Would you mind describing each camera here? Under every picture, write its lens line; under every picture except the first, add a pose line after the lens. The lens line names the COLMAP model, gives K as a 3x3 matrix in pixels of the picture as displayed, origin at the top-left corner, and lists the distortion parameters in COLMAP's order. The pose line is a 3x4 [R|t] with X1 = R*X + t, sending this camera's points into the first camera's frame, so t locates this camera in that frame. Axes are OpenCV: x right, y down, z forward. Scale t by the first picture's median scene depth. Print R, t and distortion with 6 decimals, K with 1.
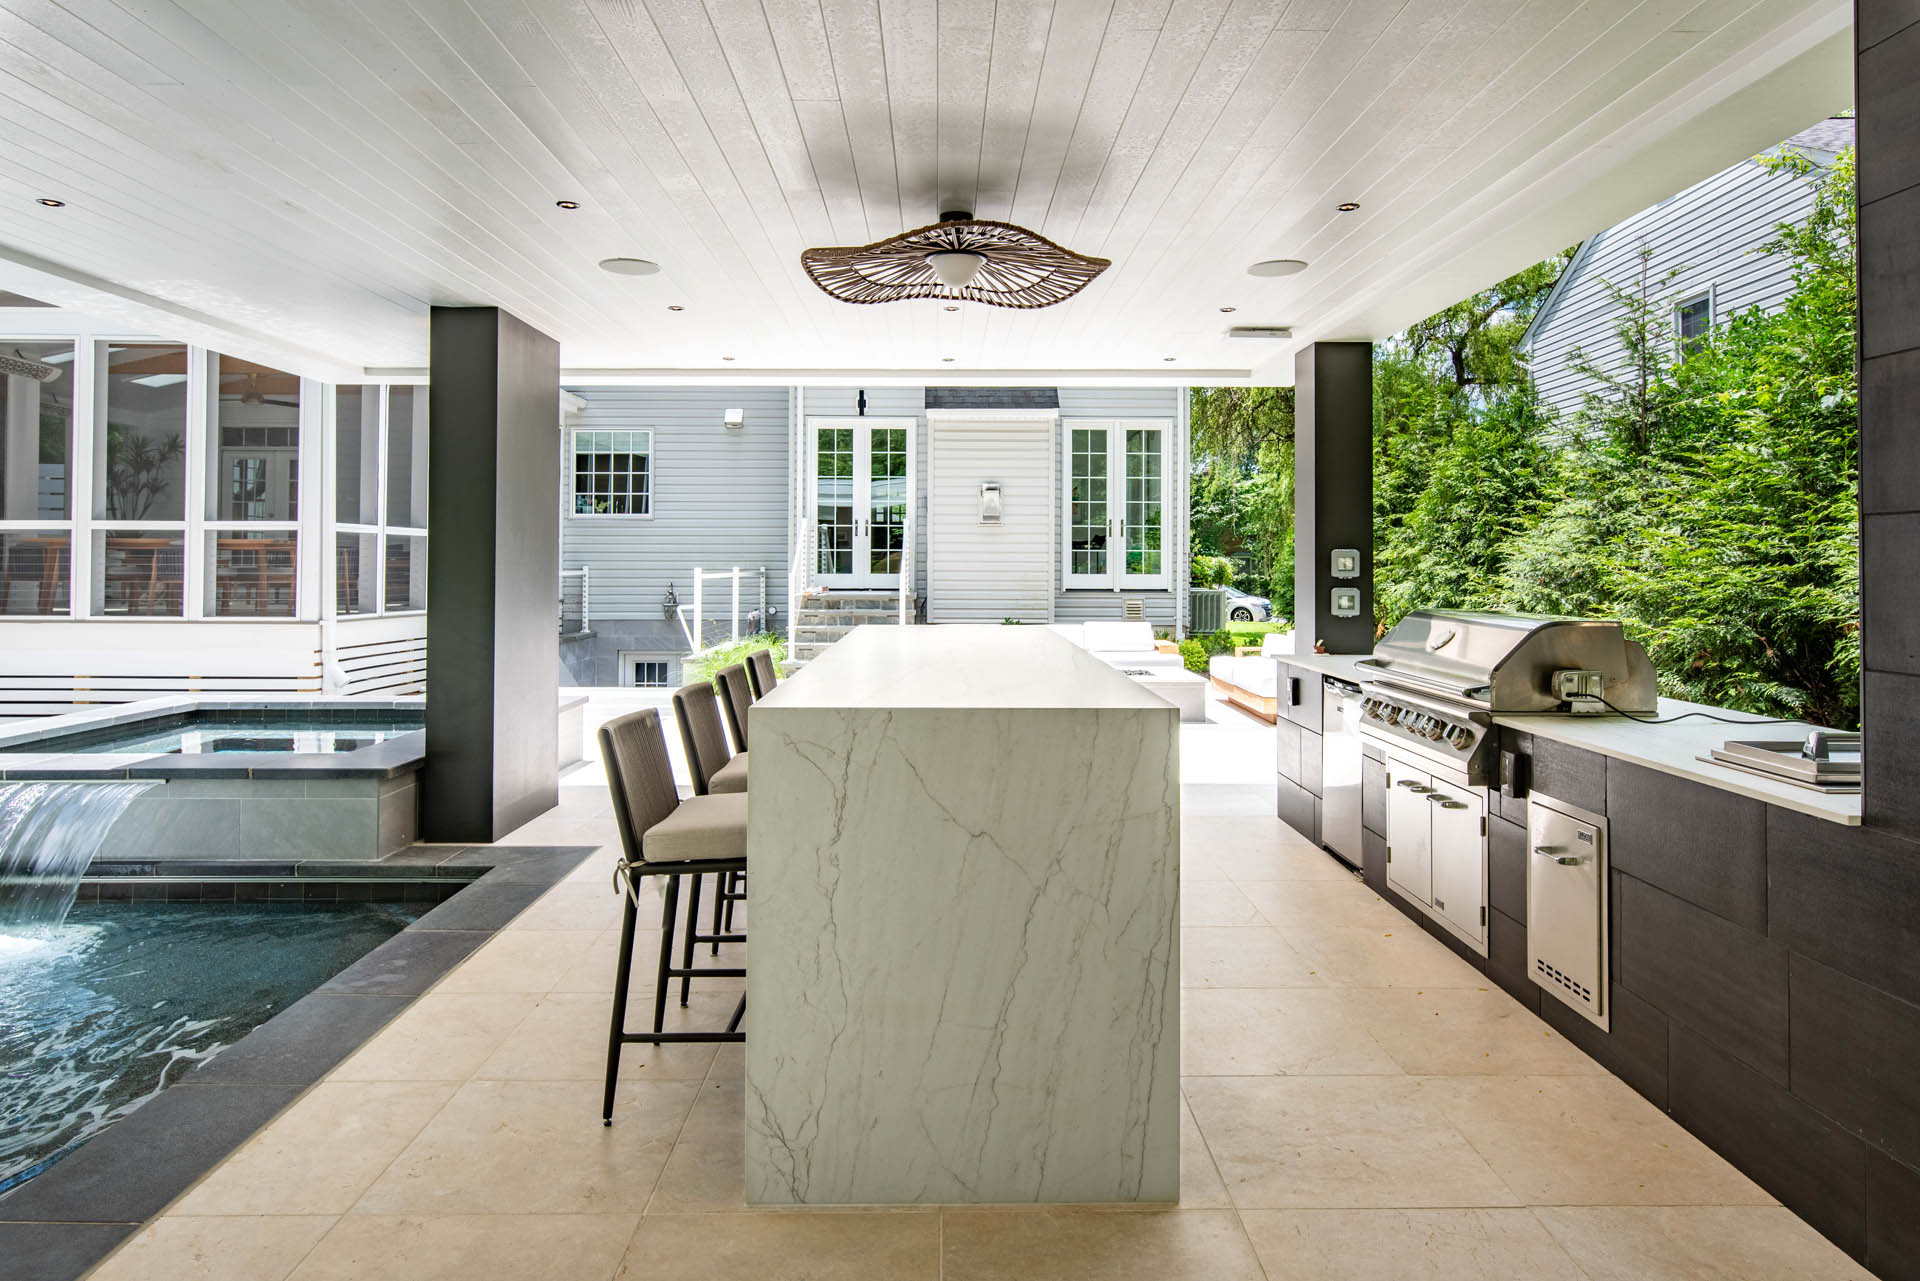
lens RADIAL K [[1138.2, 0, 981.4], [0, 1138.2, 553.2], [0, 0, 1]] dist [0.006555, -0.004992]
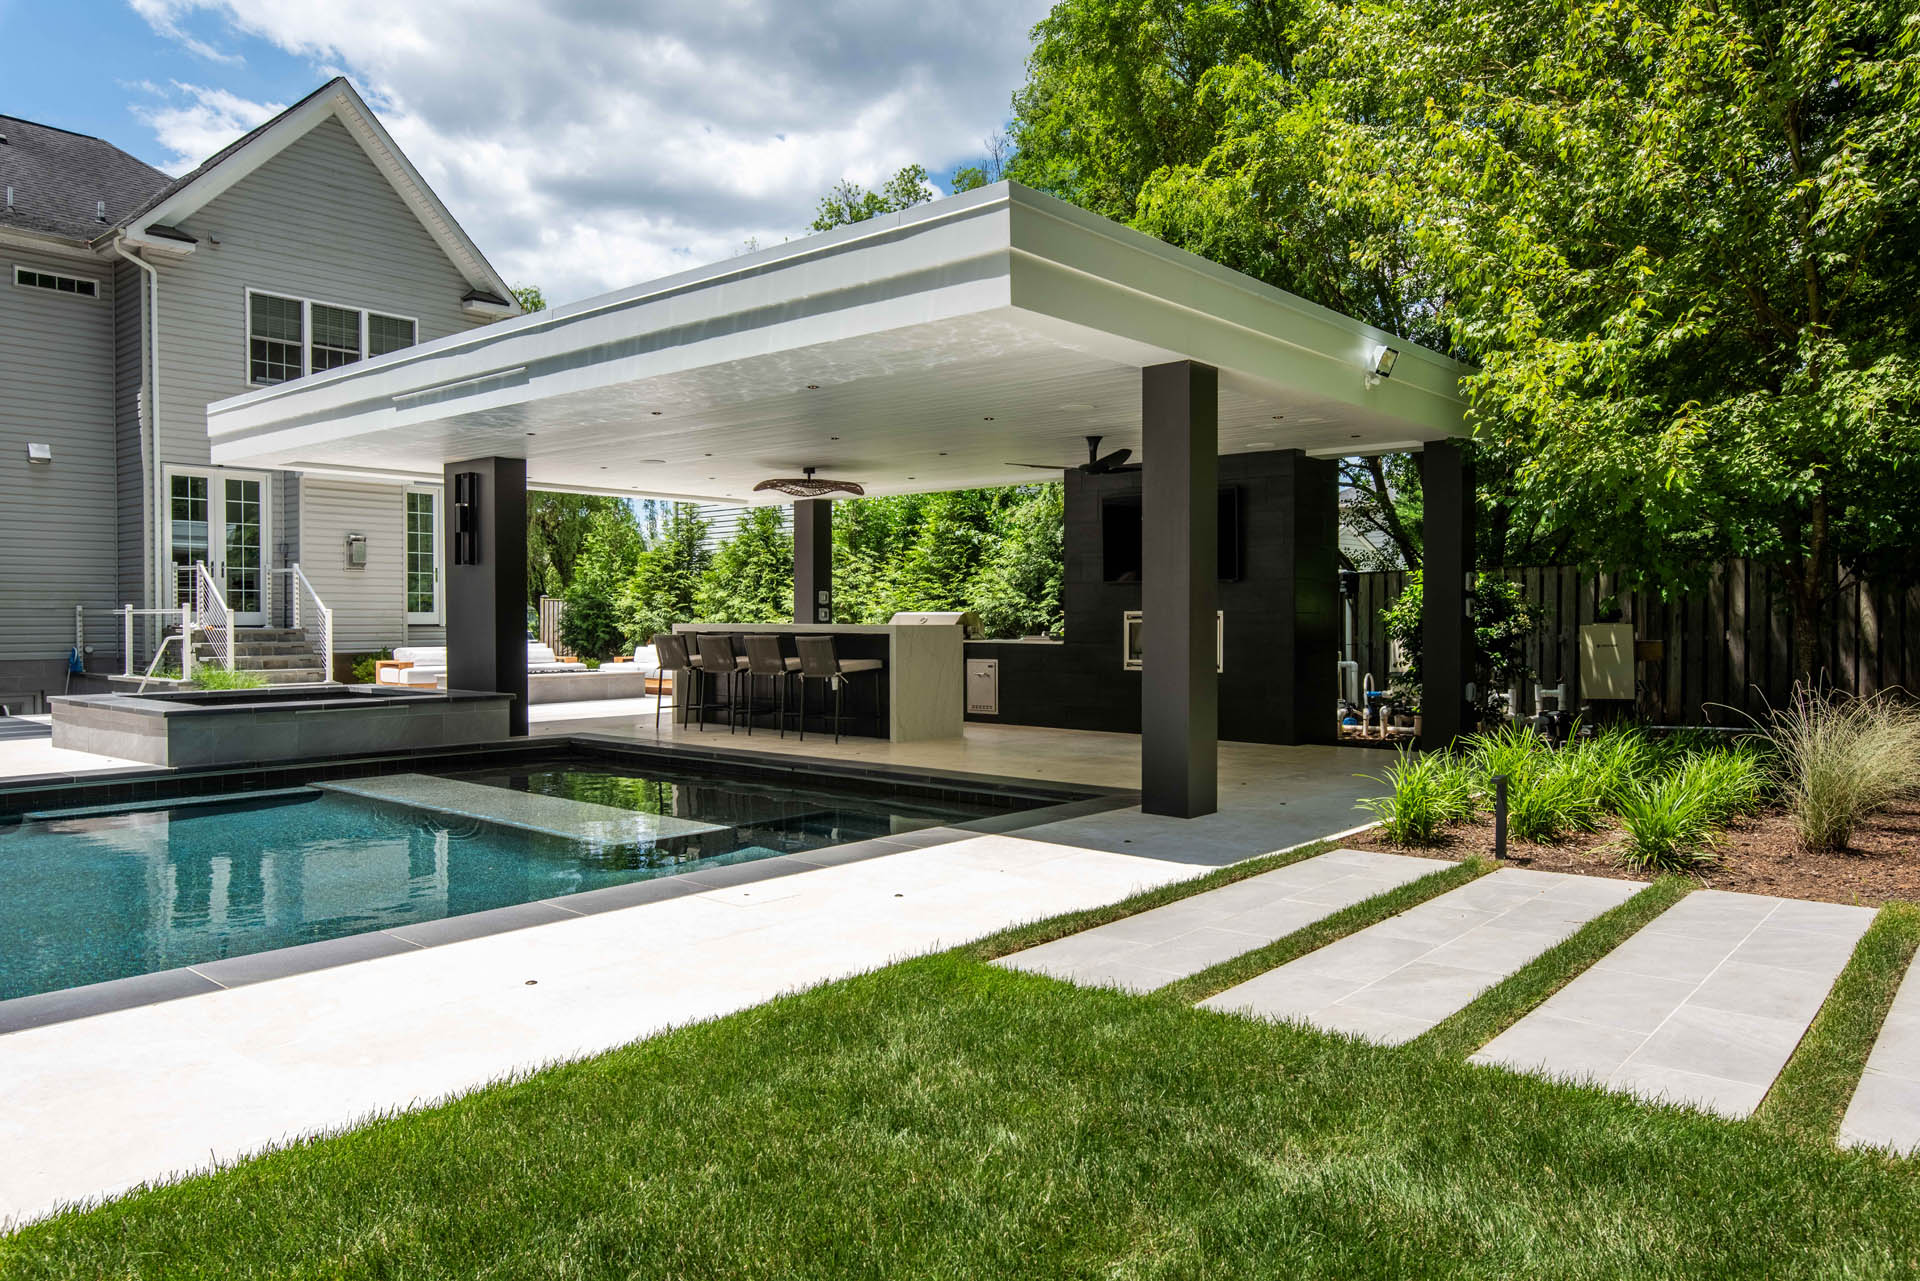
lens RADIAL K [[1276.7, 0, 973.6], [0, 1276.7, 636.3], [0, 0, 1]] dist [0.053848, -0.001127]
pose [[0.659209, -0.015895, 0.751792, -0.959589], [-0.002890, 0.999716, 0.023671, 0.017035], [-0.751954, -0.017777, 0.658976, -0.622395]]
